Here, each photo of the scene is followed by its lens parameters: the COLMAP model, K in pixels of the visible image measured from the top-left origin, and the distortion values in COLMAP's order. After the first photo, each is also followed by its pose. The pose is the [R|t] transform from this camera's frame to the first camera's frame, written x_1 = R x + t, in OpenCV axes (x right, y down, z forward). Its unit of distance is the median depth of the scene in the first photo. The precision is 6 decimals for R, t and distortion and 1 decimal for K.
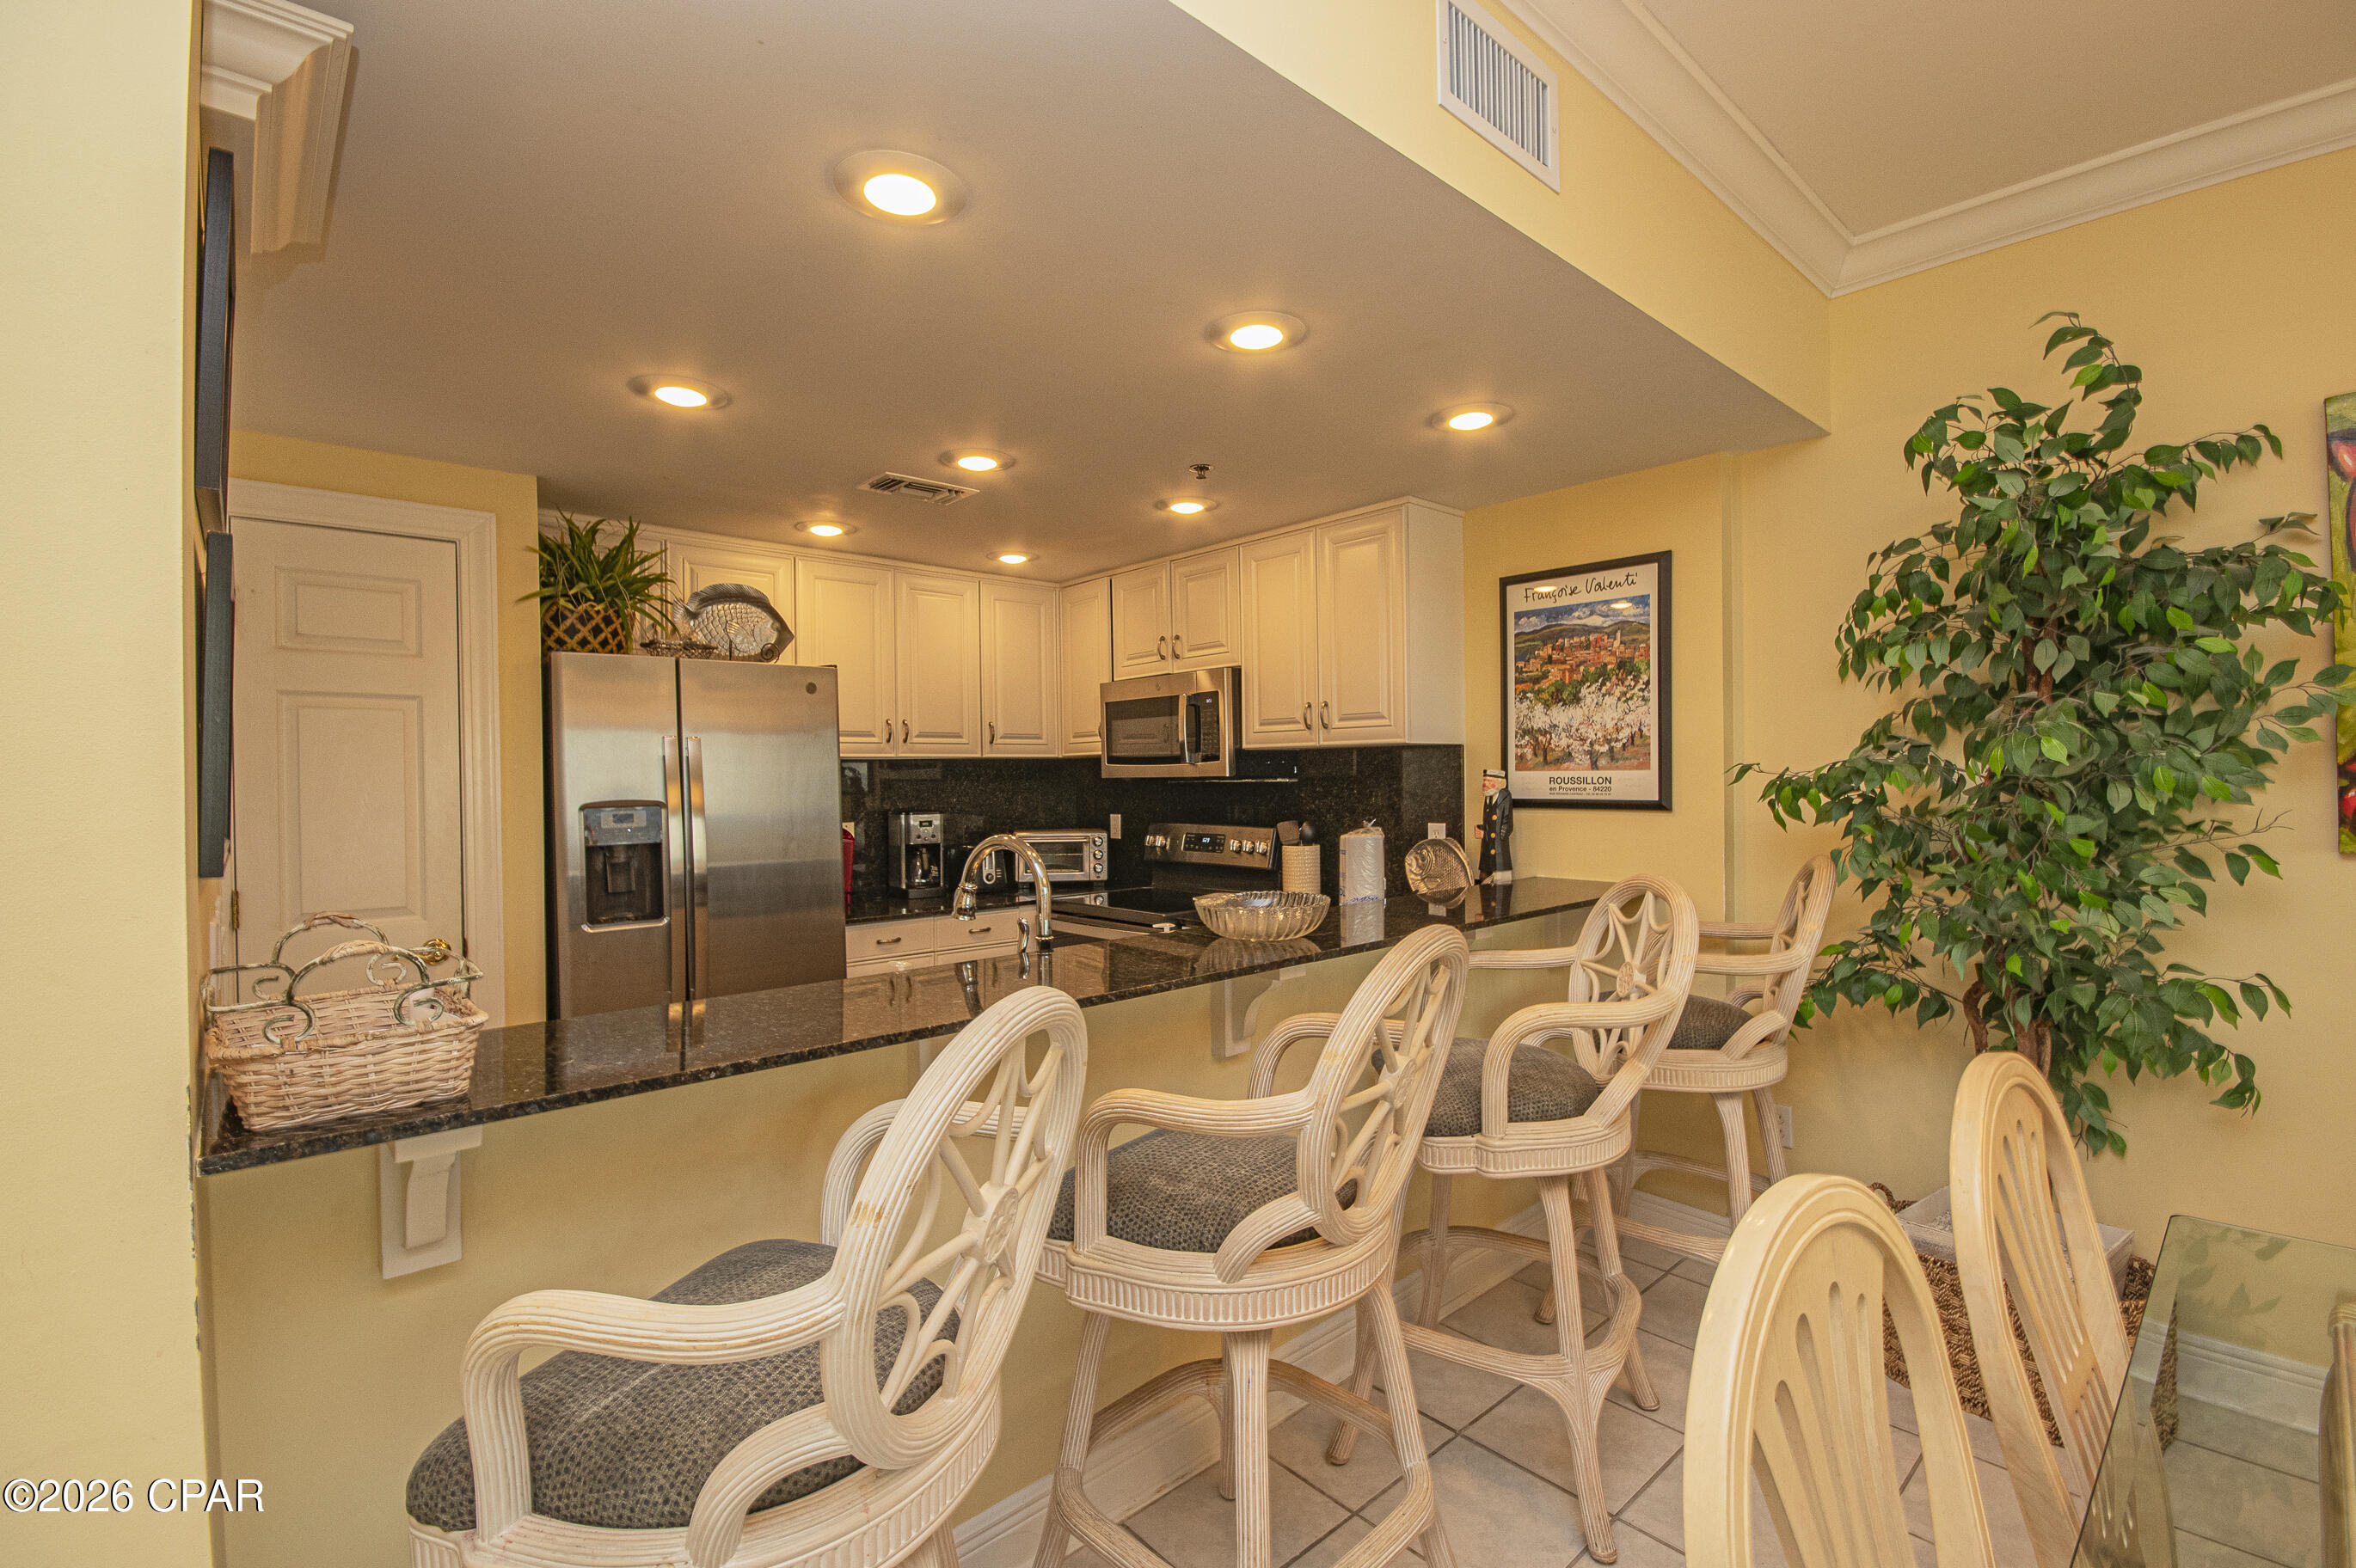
lens RADIAL K [[1042.1, 0, 1195.1], [0, 1042.1, 784.3], [0, 0, 1]] dist [0.014290, -0.012987]
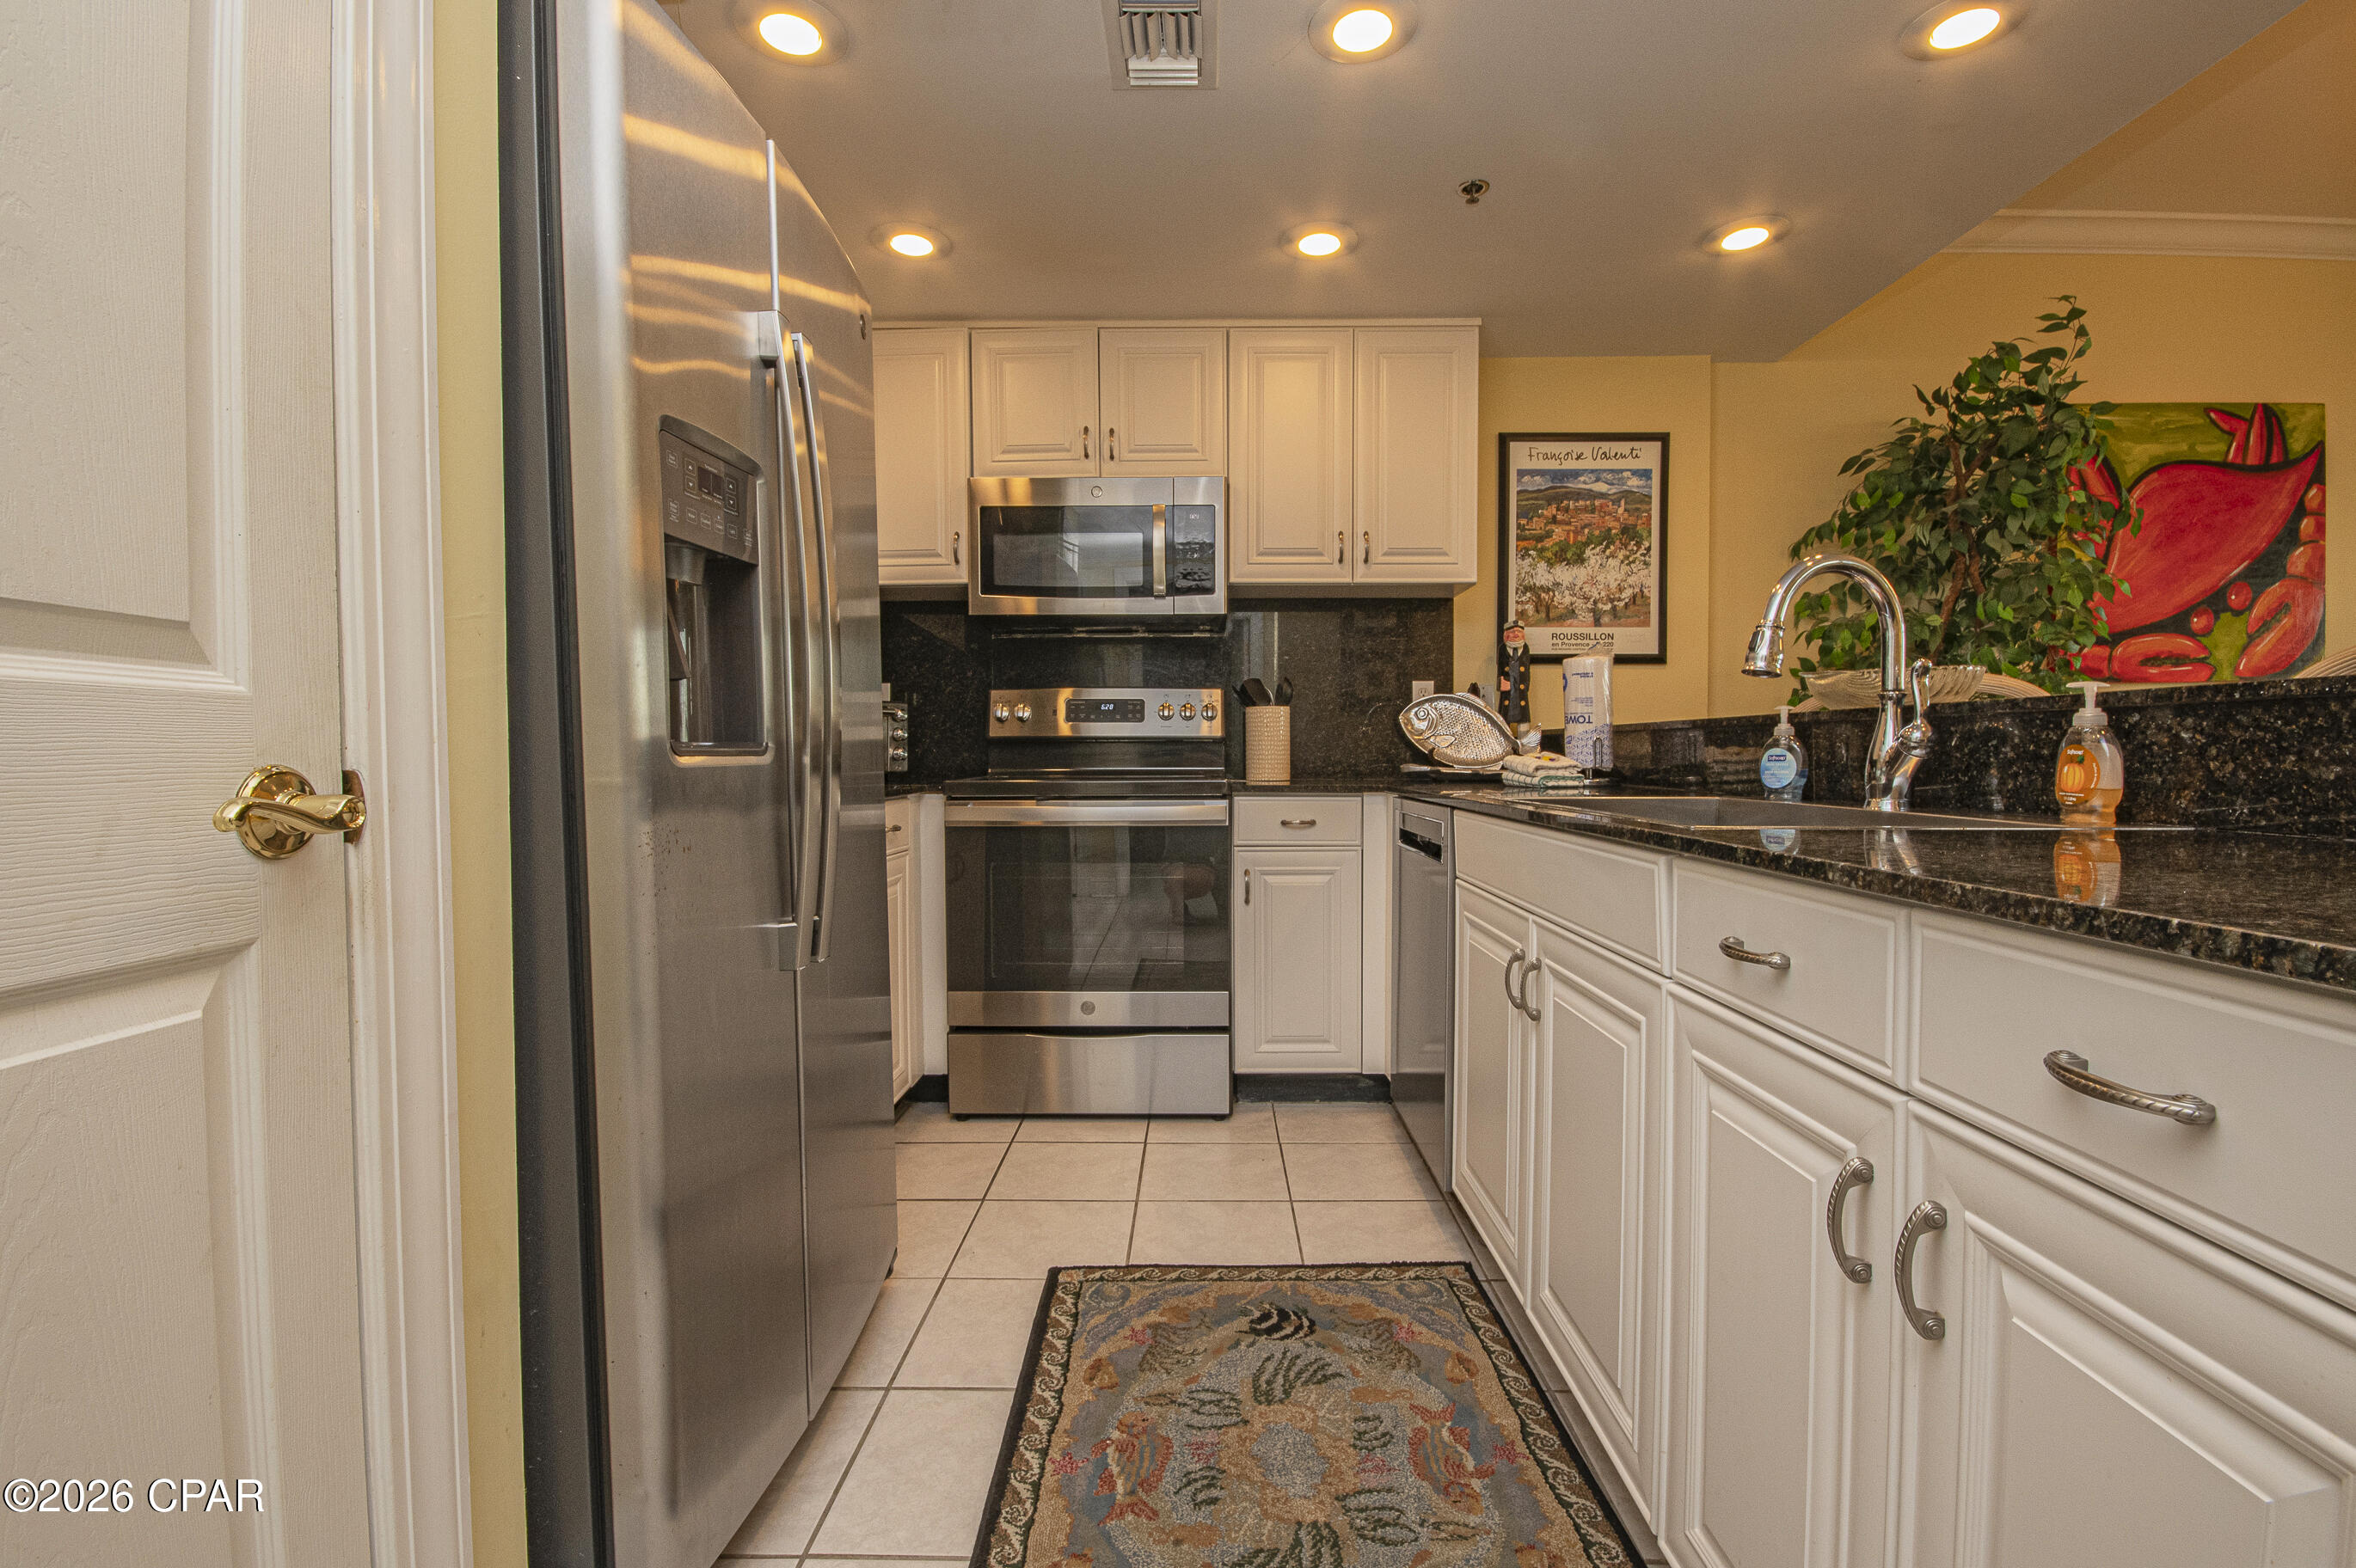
lens RADIAL K [[1042.1, 0, 1195.1], [0, 1042.1, 784.3], [0, 0, 1]] dist [0.014290, -0.012987]
pose [[0.679610, -0.007878, 0.733531, -0.695480], [-0.000641, 0.999936, 0.011333, 0.137895], [-0.733573, -0.008172, 0.679561, 0.578389]]
